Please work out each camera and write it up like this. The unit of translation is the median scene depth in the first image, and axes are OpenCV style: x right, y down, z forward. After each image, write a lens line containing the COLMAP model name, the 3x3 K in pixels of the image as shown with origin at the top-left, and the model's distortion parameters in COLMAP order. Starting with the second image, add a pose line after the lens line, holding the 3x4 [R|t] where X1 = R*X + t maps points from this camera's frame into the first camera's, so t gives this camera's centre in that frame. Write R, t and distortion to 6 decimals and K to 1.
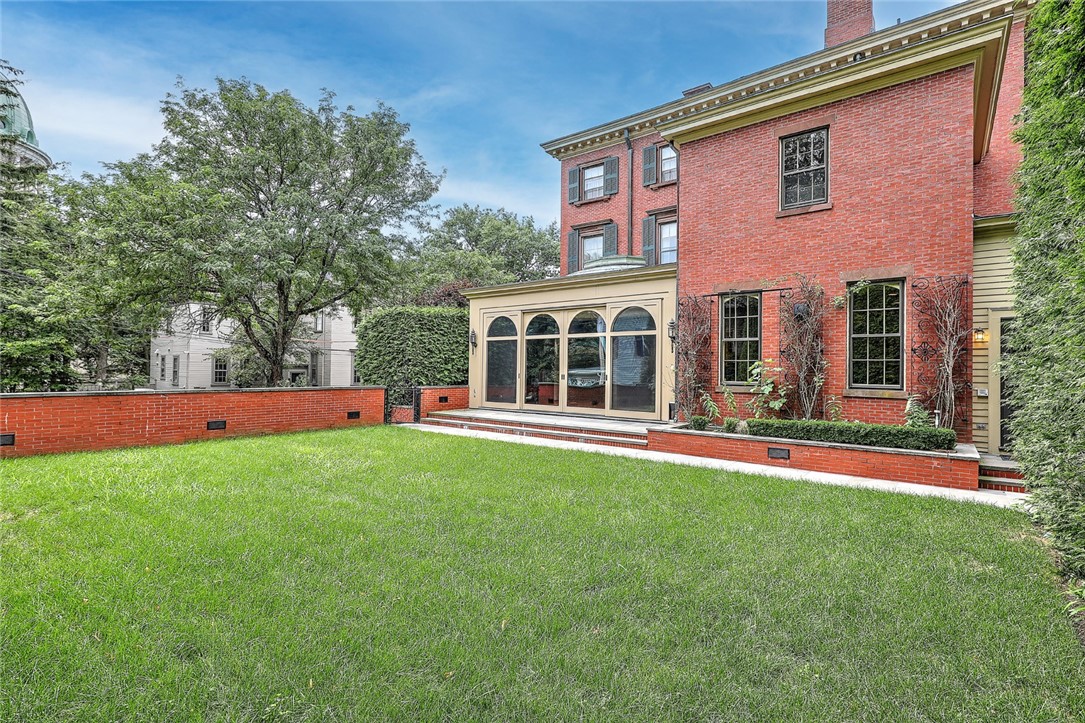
lens RADIAL K [[512.1, 0, 543.1], [0, 512.1, 364.7], [0, 0, 1]] dist [0.006391, -0.000520]
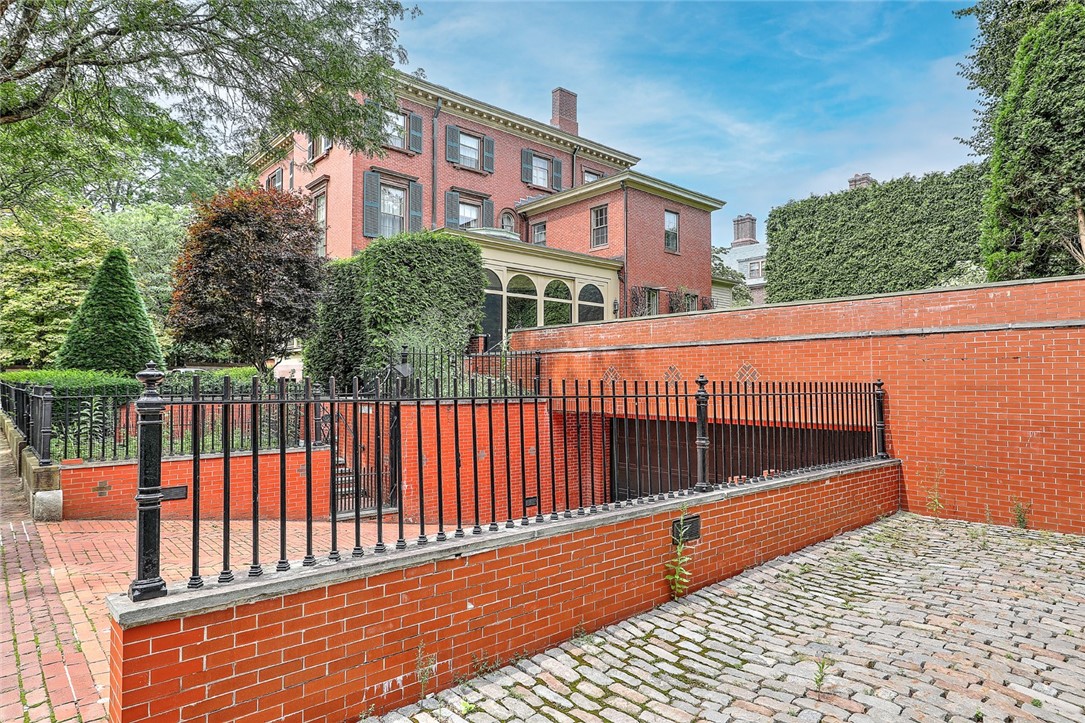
lens RADIAL K [[636.2, 0, 540.2], [0, 636.2, 371.5], [0, 0, 1]] dist [-0.002571, 0.000209]
pose [[0.169619, 0.009069, 0.985468, -1.153508], [-0.008433, 0.999934, -0.007750, 0.100706], [-0.985474, -0.006996, 0.169685, 0.646270]]
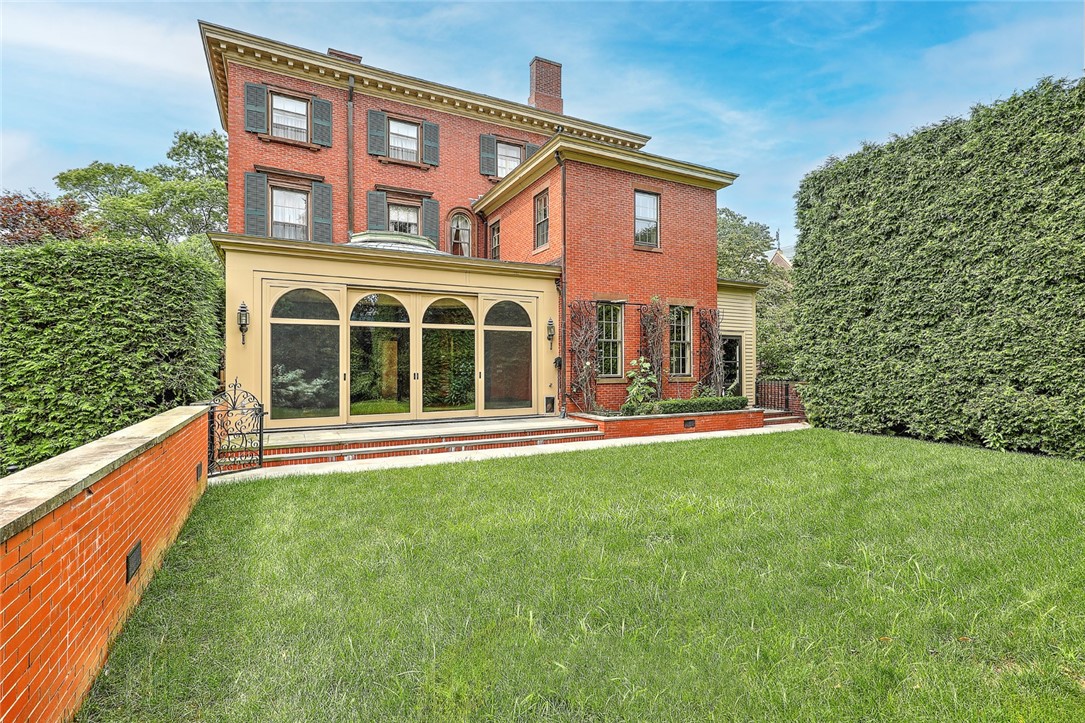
lens RADIAL K [[512.1, 0, 545.4], [0, 512.1, 363.4], [0, 0, 1]] dist [0.006391, -0.000520]
pose [[0.403919, -0.007690, 0.914763, -0.523513], [-0.000326, 0.999963, 0.008551, -0.002817], [-0.914795, -0.003752, 0.403901, 0.415094]]
